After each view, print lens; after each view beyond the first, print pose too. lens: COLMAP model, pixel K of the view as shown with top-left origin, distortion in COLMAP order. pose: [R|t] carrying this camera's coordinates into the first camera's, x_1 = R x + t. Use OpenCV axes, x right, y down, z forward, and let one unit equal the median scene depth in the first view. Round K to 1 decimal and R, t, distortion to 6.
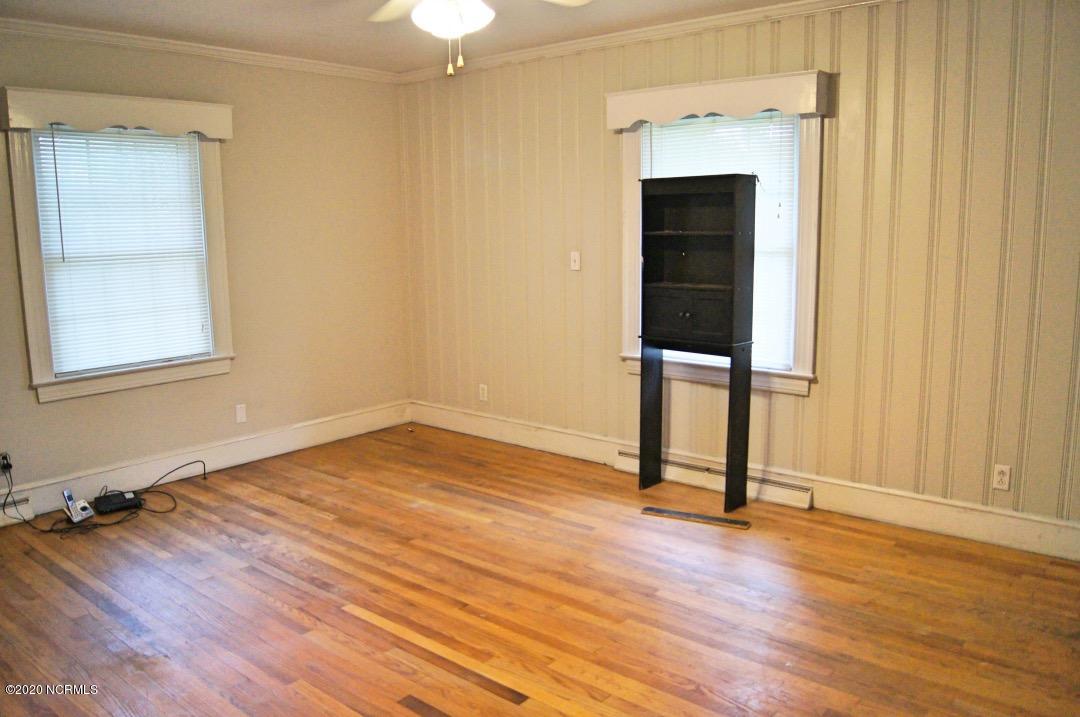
lens RADIAL K [[841.6, 0, 540.9], [0, 841.6, 362.4], [0, 0, 1]] dist [-0.084399, 0.013876]
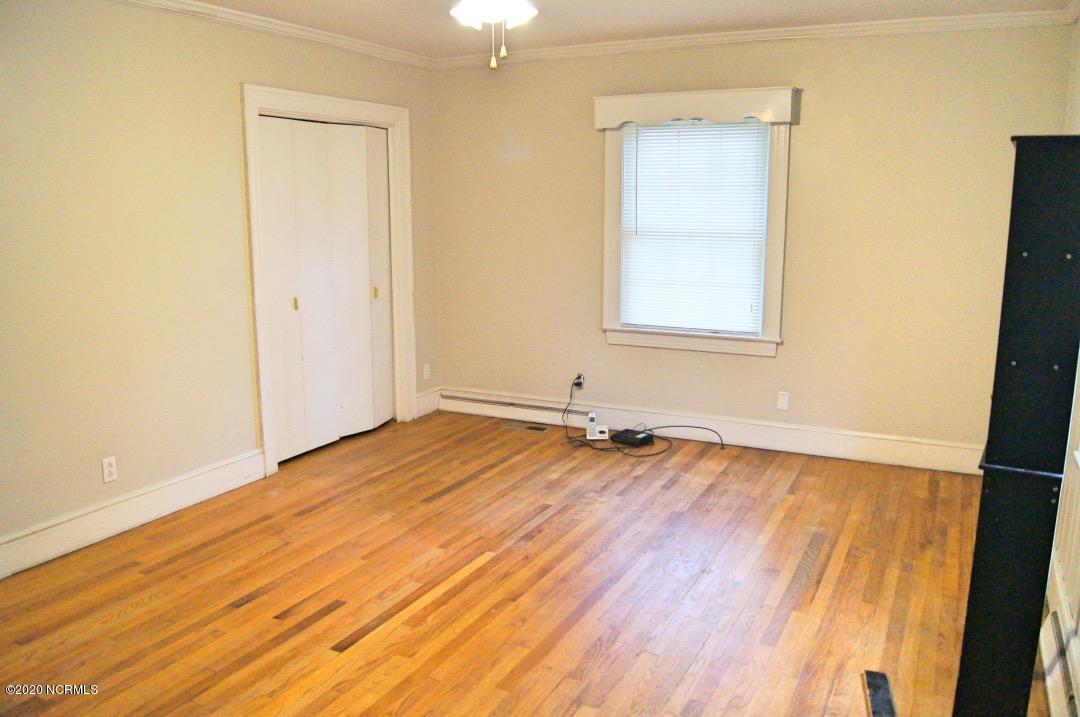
lens RADIAL K [[841.6, 0, 538.2], [0, 841.6, 356.3], [0, 0, 1]] dist [-0.084399, 0.013876]
pose [[0.215192, 0.188305, -0.958245, 0.620319], [-0.162065, 0.974514, 0.155107, -0.115556], [0.963030, 0.121920, 0.240225, 0.572885]]
